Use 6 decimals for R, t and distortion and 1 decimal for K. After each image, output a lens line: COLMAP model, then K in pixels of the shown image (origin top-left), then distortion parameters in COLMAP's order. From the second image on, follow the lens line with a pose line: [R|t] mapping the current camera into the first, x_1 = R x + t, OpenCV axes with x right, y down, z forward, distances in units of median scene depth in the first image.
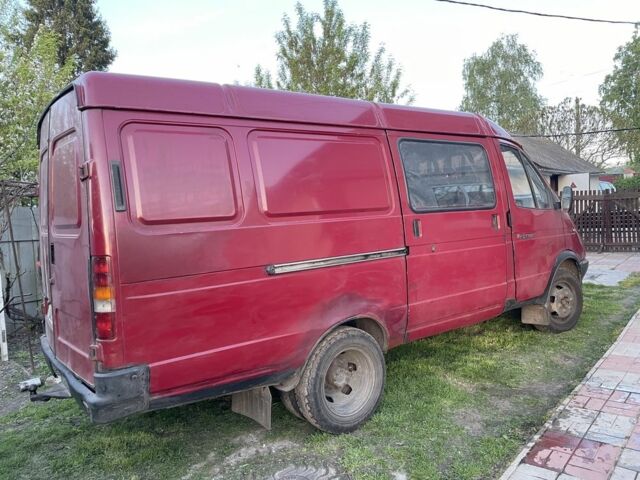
lens RADIAL K [[488.0, 0, 322.1], [0, 488.0, 235.9], [0, 0, 1]] dist [0.089277, -0.120080]
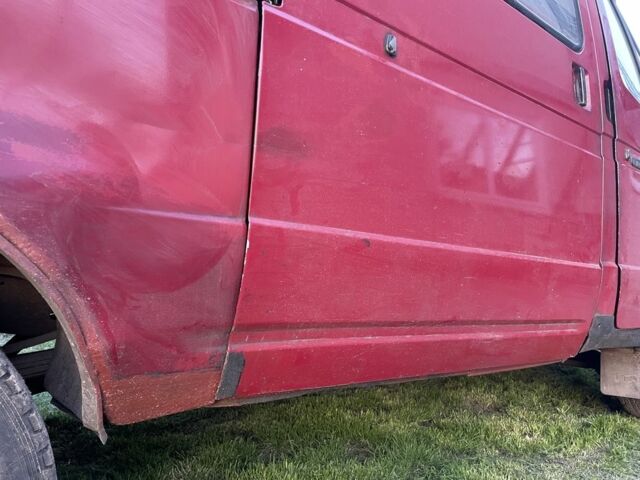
lens RADIAL K [[488.0, 0, 322.1], [0, 488.0, 235.9], [0, 0, 1]] dist [0.089277, -0.120080]
pose [[0.994712, 0.102423, 0.007535, 0.154582], [-0.100467, 0.985677, -0.135454, 0.130046], [-0.021301, 0.133980, 0.990755, 0.588645]]
